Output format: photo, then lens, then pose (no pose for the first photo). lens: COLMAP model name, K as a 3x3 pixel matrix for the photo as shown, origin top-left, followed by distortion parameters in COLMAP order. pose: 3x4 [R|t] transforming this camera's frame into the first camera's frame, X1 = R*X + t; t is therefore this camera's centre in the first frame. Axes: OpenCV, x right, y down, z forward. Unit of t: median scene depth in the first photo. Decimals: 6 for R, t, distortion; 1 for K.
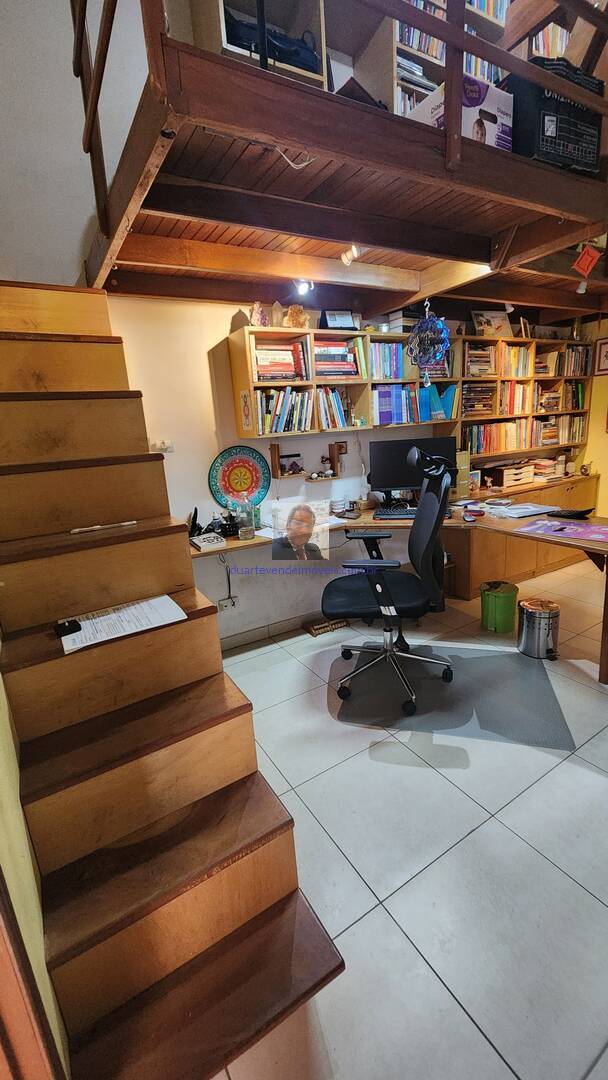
lens RADIAL K [[444.4, 0, 301.4], [0, 444.4, 535.4], [0, 0, 1]] dist [0.001239, 0.000033]
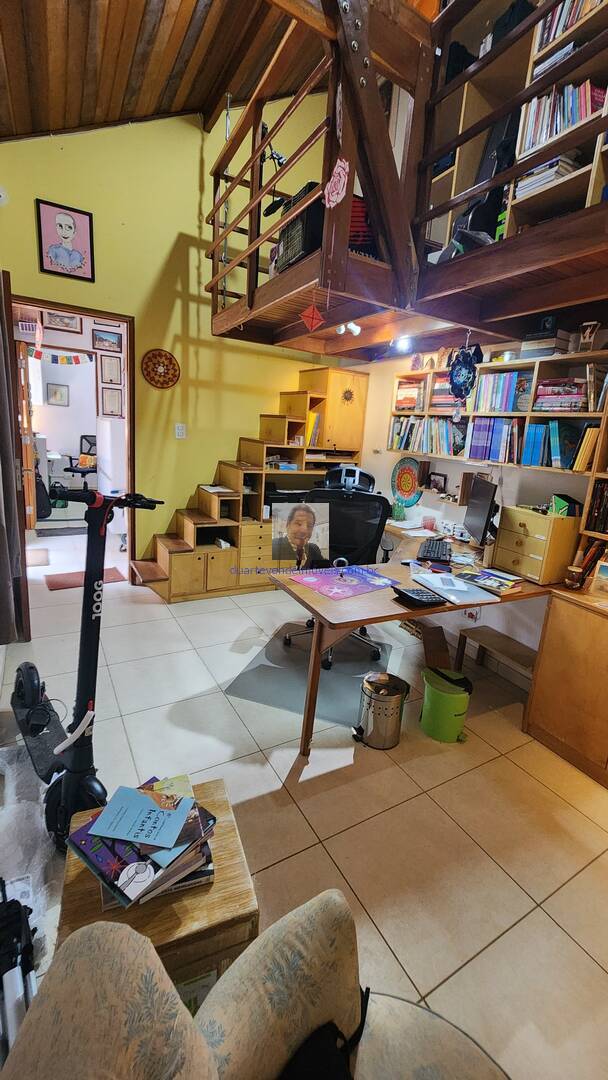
lens RADIAL K [[444.4, 0, 311.5], [0, 444.4, 530.4], [0, 0, 1]] dist [0.001239, 0.000033]
pose [[-0.018468, 0.288789, -0.957215, 1.190955], [-0.319999, 0.905312, 0.279304, -0.279257], [0.947238, 0.311466, 0.075693, 0.682296]]
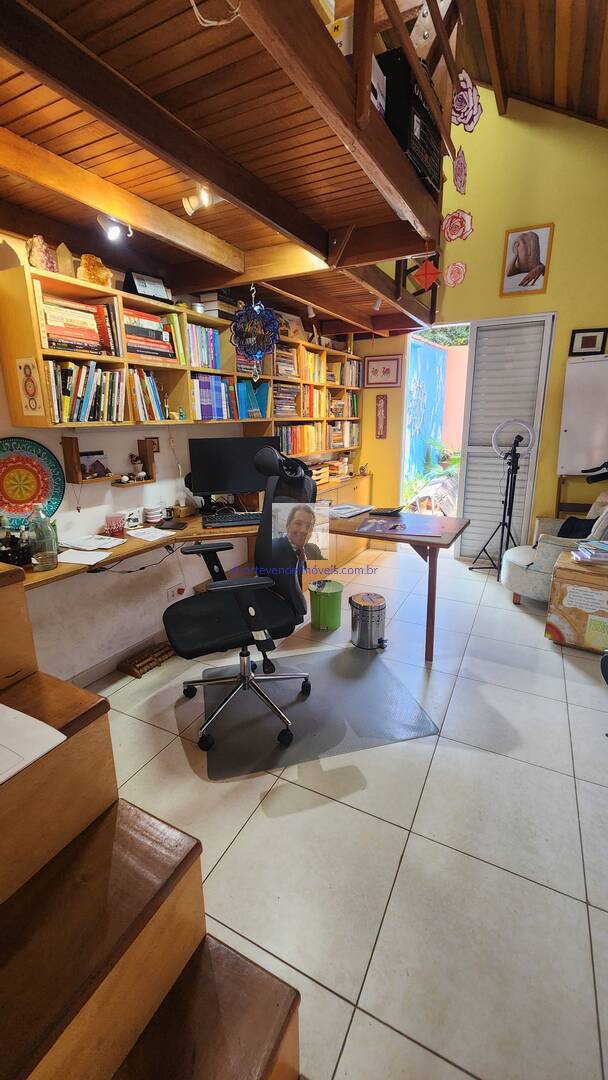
lens RADIAL K [[444.4, 0, 306.1], [0, 444.4, 533.0], [0, 0, 1]] dist [0.001239, 0.000033]
pose [[0.850659, -0.074204, 0.520455, -0.125138], [0.077309, 0.996882, 0.015773, -0.026500], [-0.520002, 0.026818, 0.853744, 0.163412]]
